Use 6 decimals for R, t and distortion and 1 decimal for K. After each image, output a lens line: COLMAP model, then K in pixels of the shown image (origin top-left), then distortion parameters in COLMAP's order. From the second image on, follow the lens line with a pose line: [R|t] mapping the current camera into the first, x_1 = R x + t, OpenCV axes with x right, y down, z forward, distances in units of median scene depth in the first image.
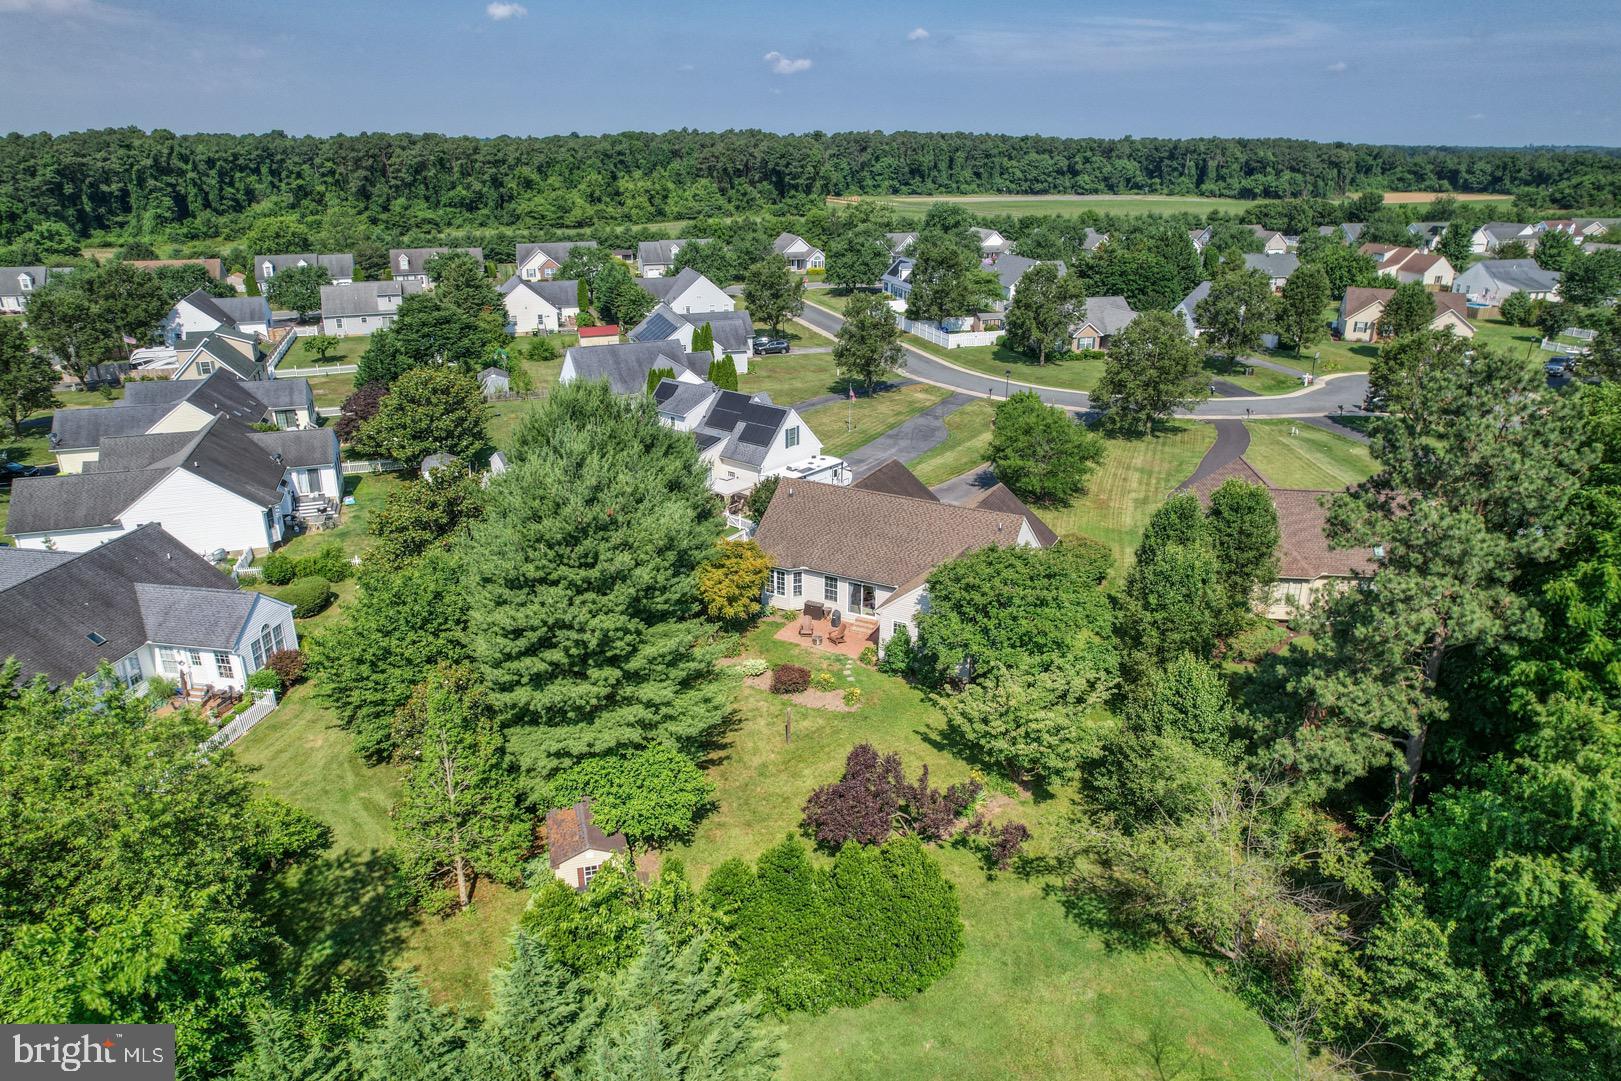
lens RADIAL K [[1039.8, 0, 810.5], [0, 1039.8, 540.5], [0, 0, 1]] dist [-0.082373, 0.072168]
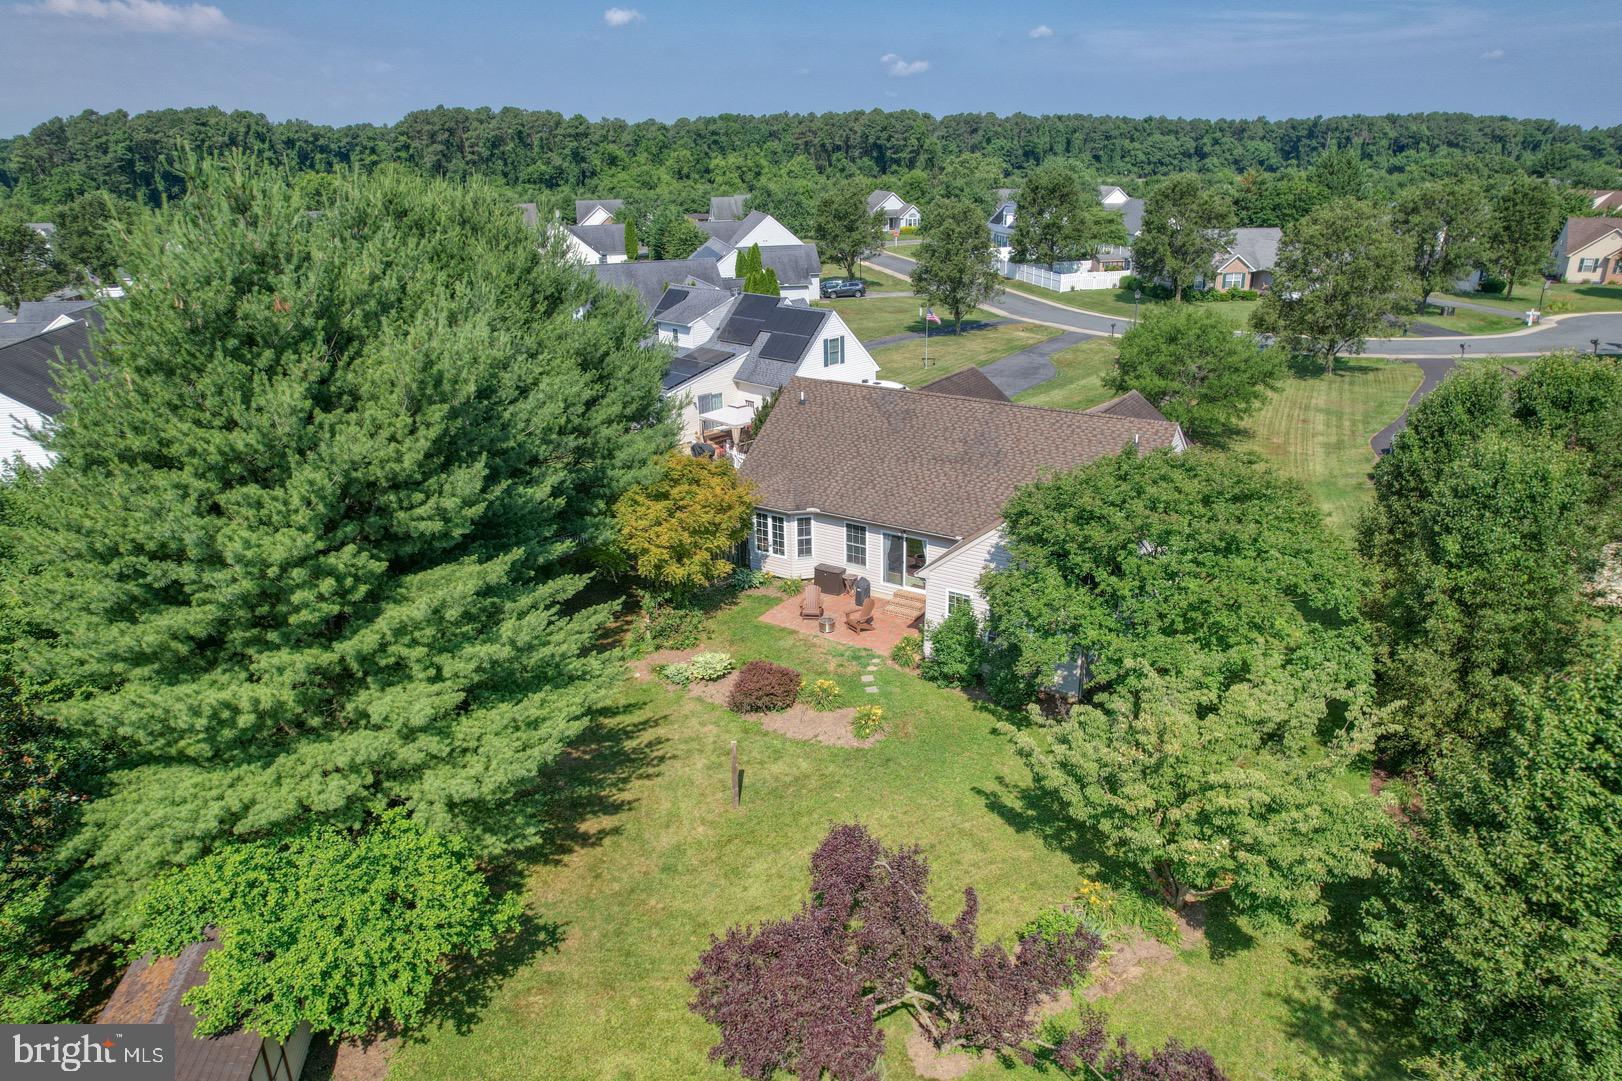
lens RADIAL K [[1086.1, 0, 827.2], [0, 1086.1, 554.5], [0, 0, 1]] dist [-0.094777, 0.091205]
pose [[0.996685, 0.015252, -0.079909, 0.055214], [-0.014736, 0.999867, 0.007042, 0.048982], [0.080006, -0.005841, 0.996777, 0.359176]]
